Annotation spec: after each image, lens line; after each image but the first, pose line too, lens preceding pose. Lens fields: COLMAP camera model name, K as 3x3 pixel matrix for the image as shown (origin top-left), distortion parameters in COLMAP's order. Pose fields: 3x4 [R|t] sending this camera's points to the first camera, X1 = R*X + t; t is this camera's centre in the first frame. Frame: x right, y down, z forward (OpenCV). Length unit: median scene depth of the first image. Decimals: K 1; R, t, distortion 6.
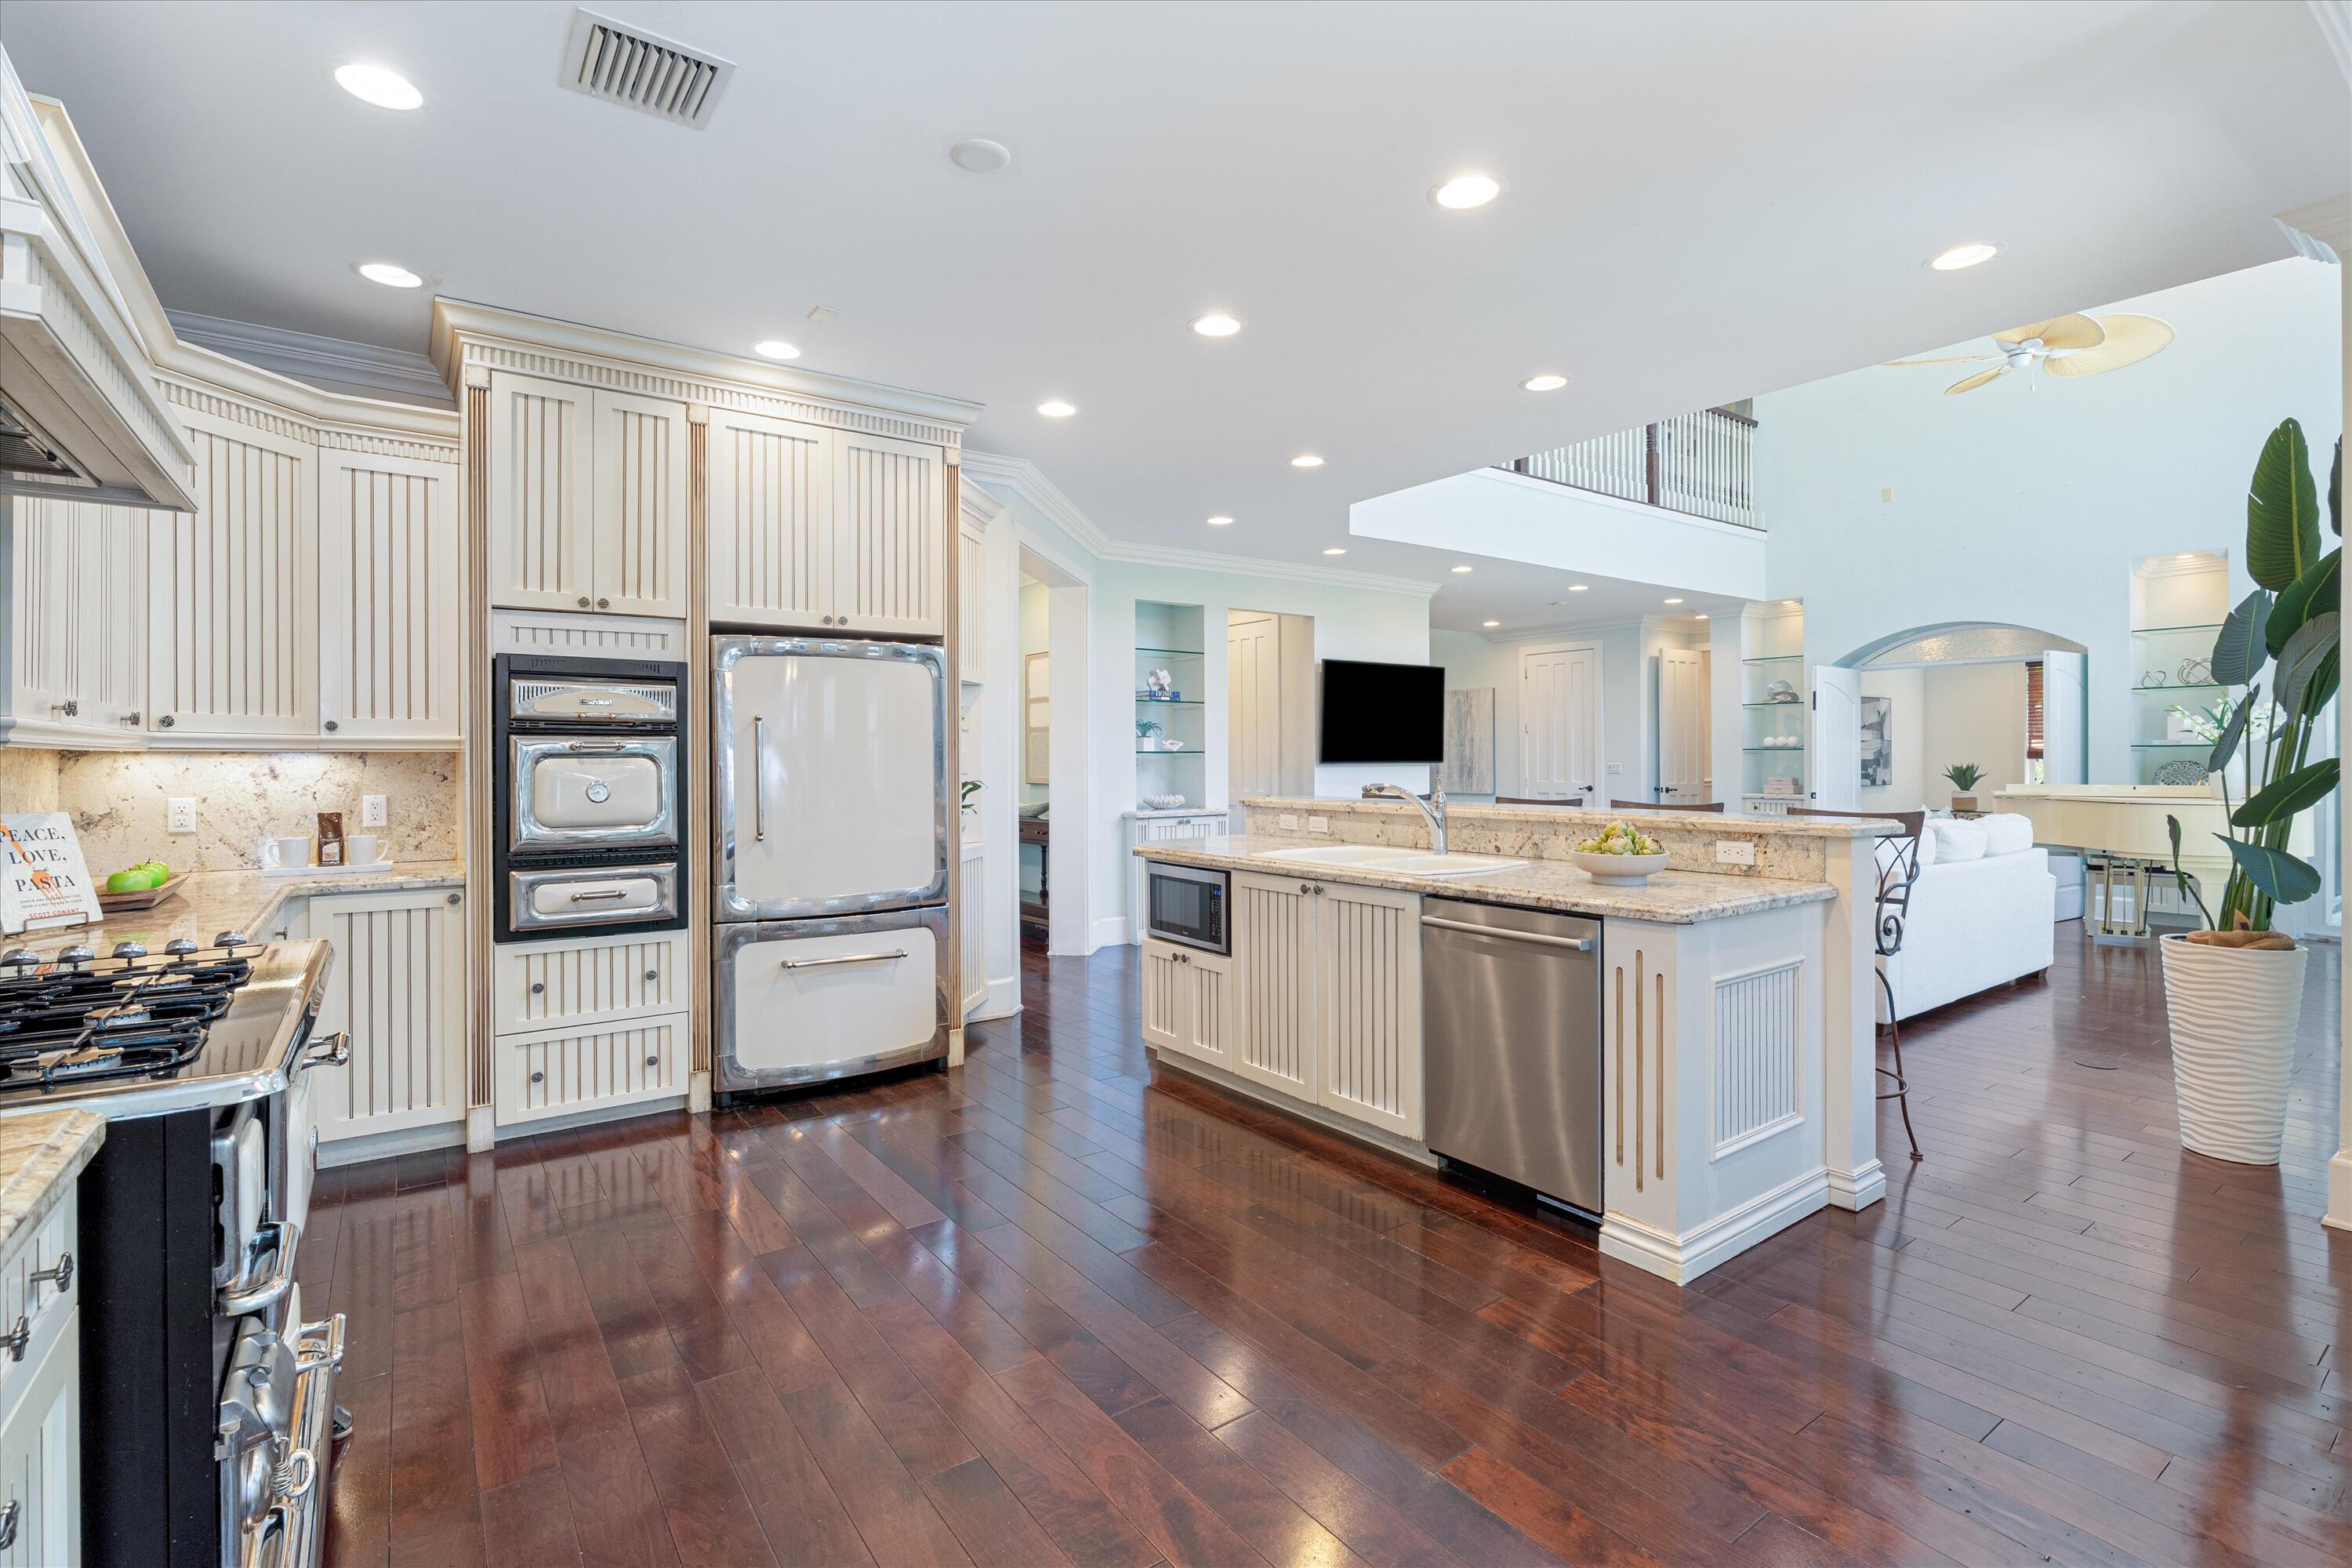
lens RADIAL K [[1075.7, 0, 1162.5], [0, 1075.7, 764.5], [0, 0, 1]] dist [-0.014197, 0.003619]
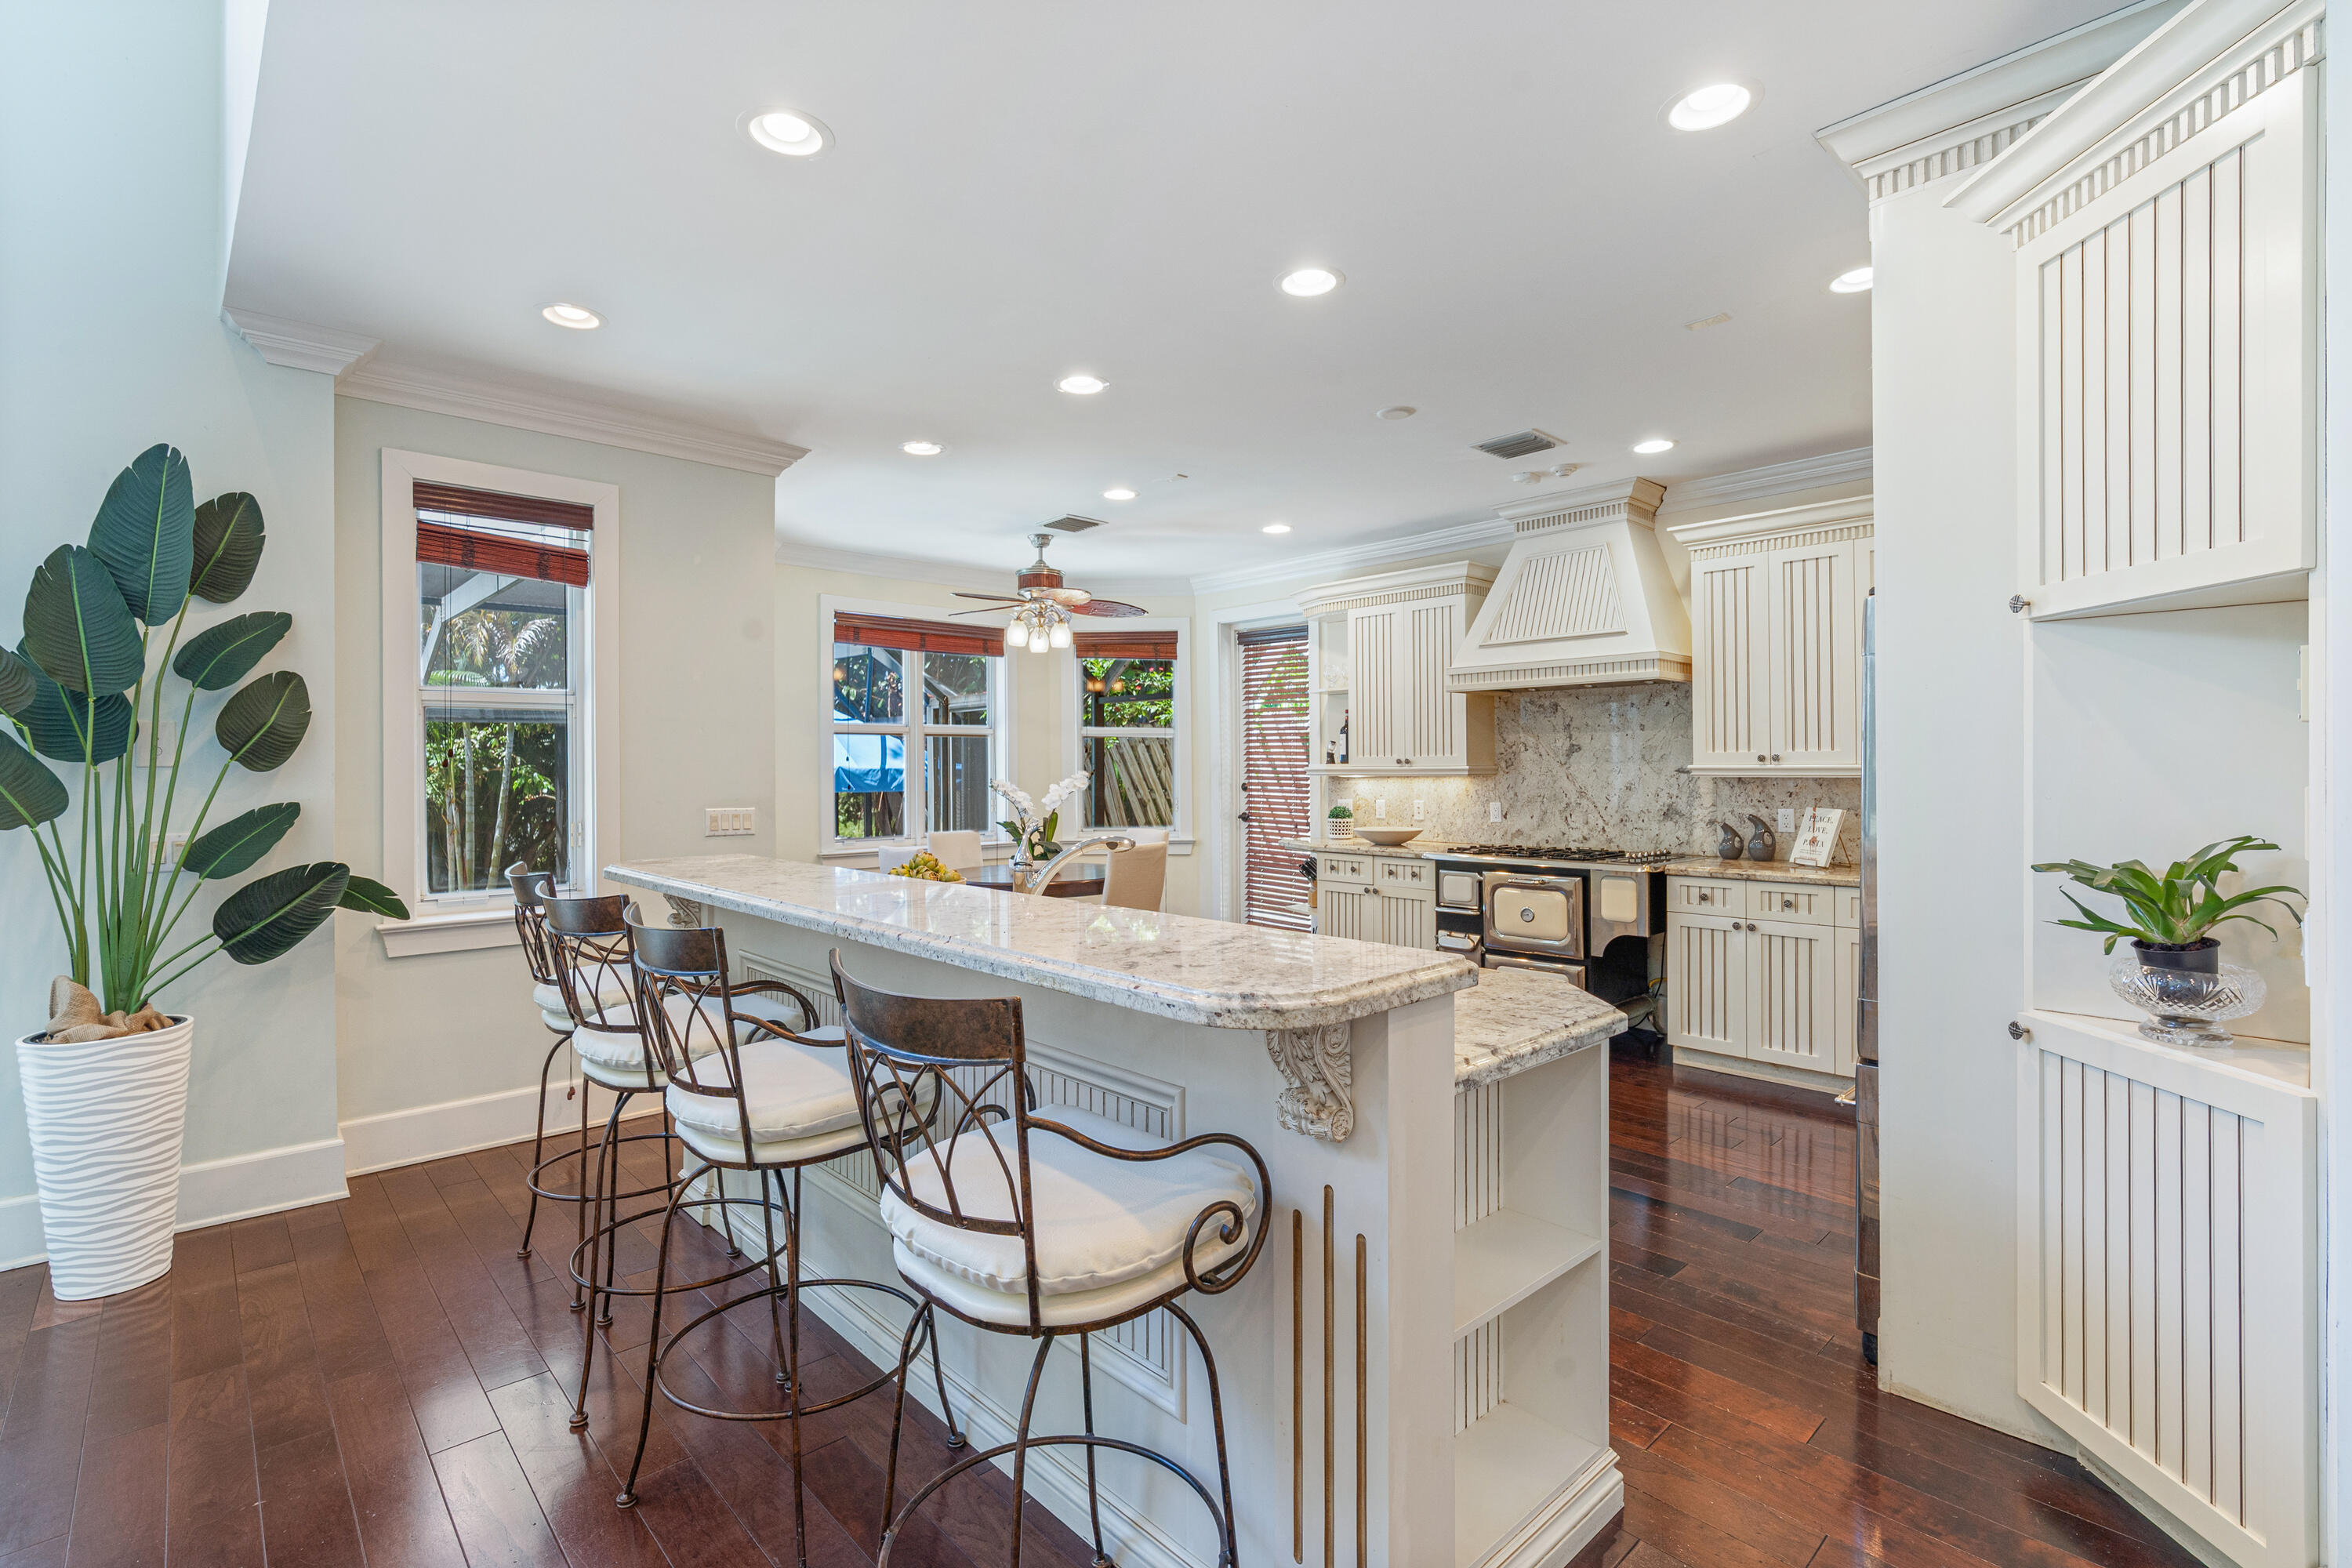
lens RADIAL K [[1075.7, 0, 1166.7], [0, 1075.7, 773.5], [0, 0, 1]] dist [-0.014197, 0.003619]
pose [[-0.991973, 0.007554, -0.126227, 0.219666], [0.006245, 0.999923, 0.010762, -0.025993], [0.126298, 0.009887, -0.991943, 1.492109]]
